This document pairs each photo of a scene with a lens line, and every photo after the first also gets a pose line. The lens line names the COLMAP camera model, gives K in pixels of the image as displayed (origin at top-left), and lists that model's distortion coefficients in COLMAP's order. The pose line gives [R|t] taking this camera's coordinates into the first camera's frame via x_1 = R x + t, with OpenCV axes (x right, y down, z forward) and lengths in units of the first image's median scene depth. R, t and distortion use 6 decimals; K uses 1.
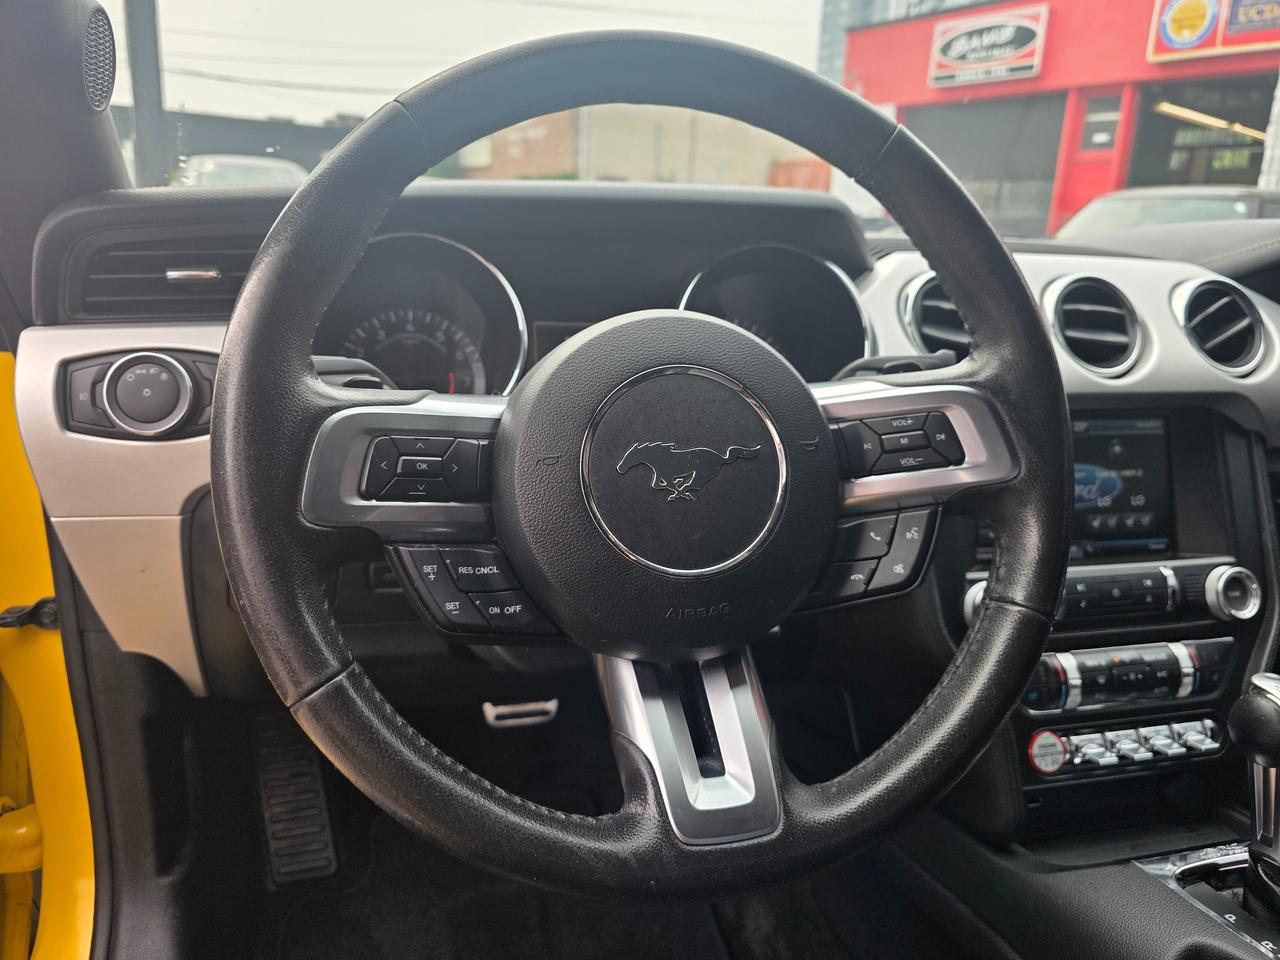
lens RADIAL K [[870.6, 0, 649.8], [0, 870.6, 464.3], [0, 0, 1]] dist [0.030095, -0.038363]
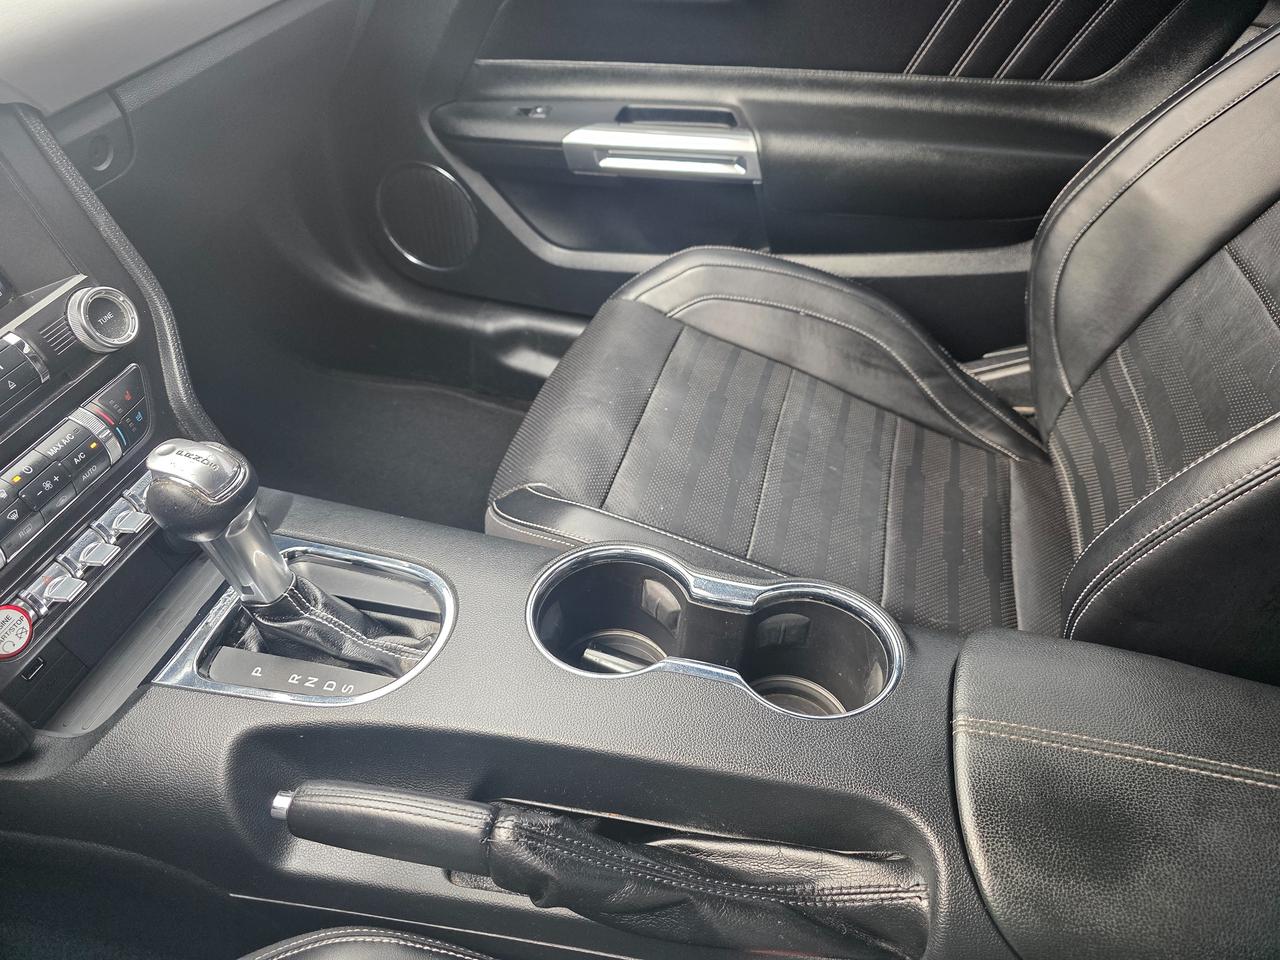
lens RADIAL K [[865.5, 0, 639.9], [0, 865.5, 465.1], [0, 0, 1]] dist [0.041147, -0.039152]
pose [[0.482006, -0.605817, 0.632974, 0.316382], [0.207619, 0.780833, 0.589231, -0.140487], [-0.851214, -0.152596, 0.502145, 0.123558]]
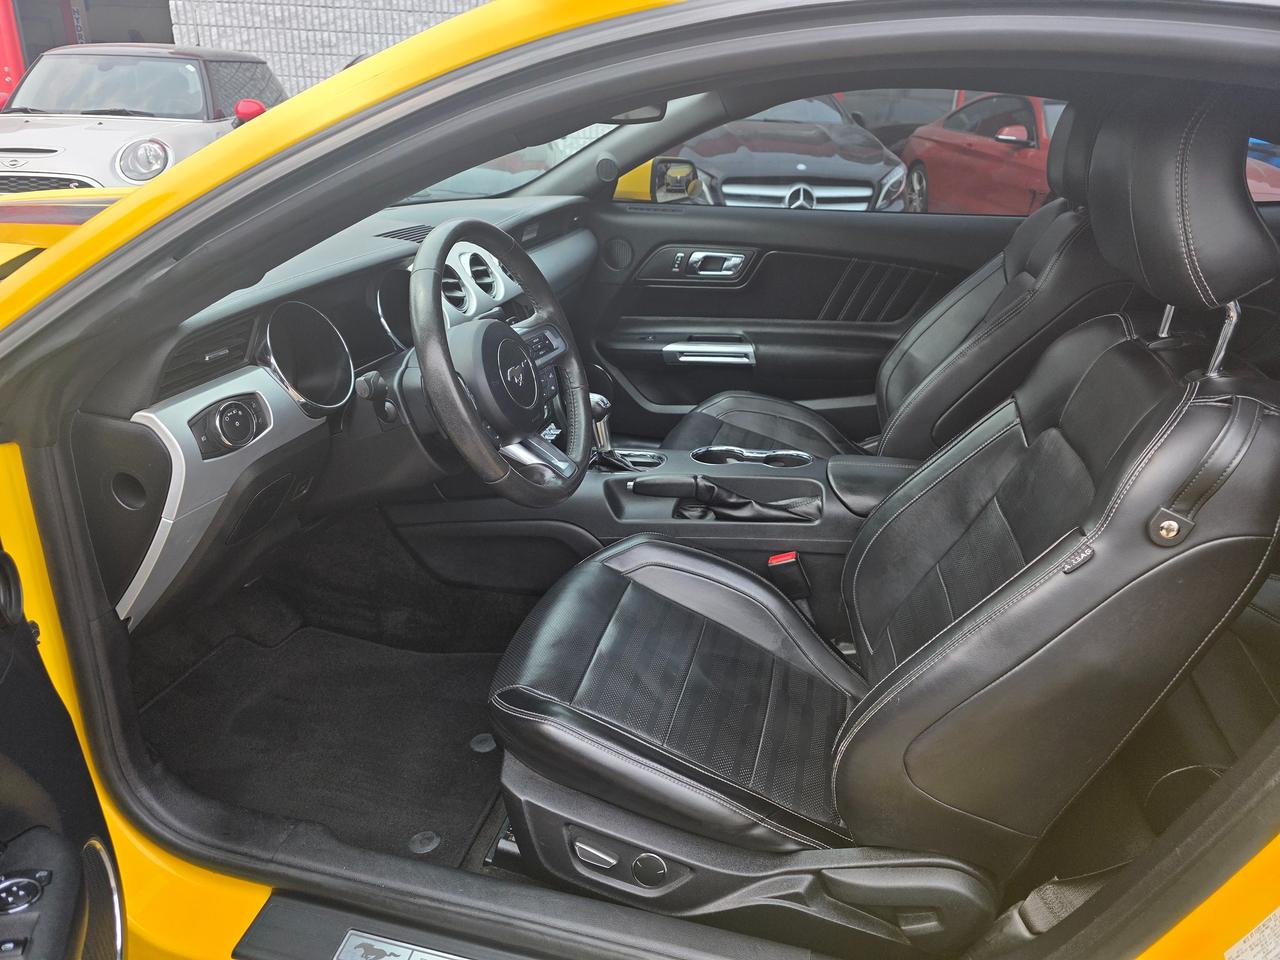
lens RADIAL K [[867.2, 0, 631.5], [0, 867.2, 487.6], [0, 0, 1]] dist [0.032877, -0.042859]
pose [[0.474372, -0.377415, 0.795317, -1.370924], [0.201434, 0.926003, 0.319285, -0.305332], [-0.856969, 0.008744, 0.515294, -0.519555]]
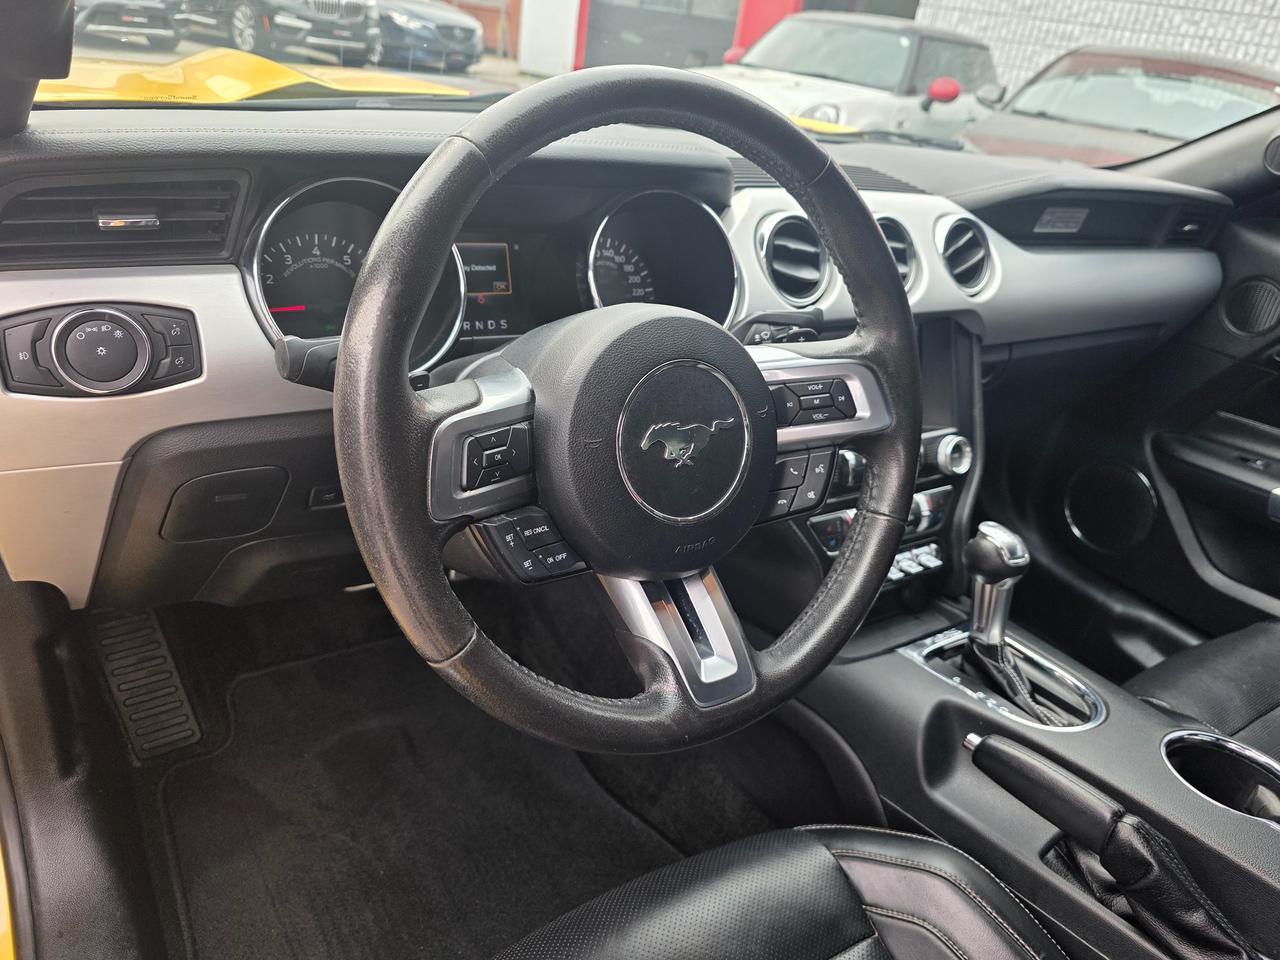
lens RADIAL K [[870.6, 0, 649.8], [0, 870.6, 464.3], [0, 0, 1]] dist [0.030095, -0.038363]
pose [[0.939053, -0.064322, 0.337700, -0.276957], [-0.015460, 0.973444, 0.228403, -0.158014], [-0.343423, -0.219704, 0.913121, -0.112525]]
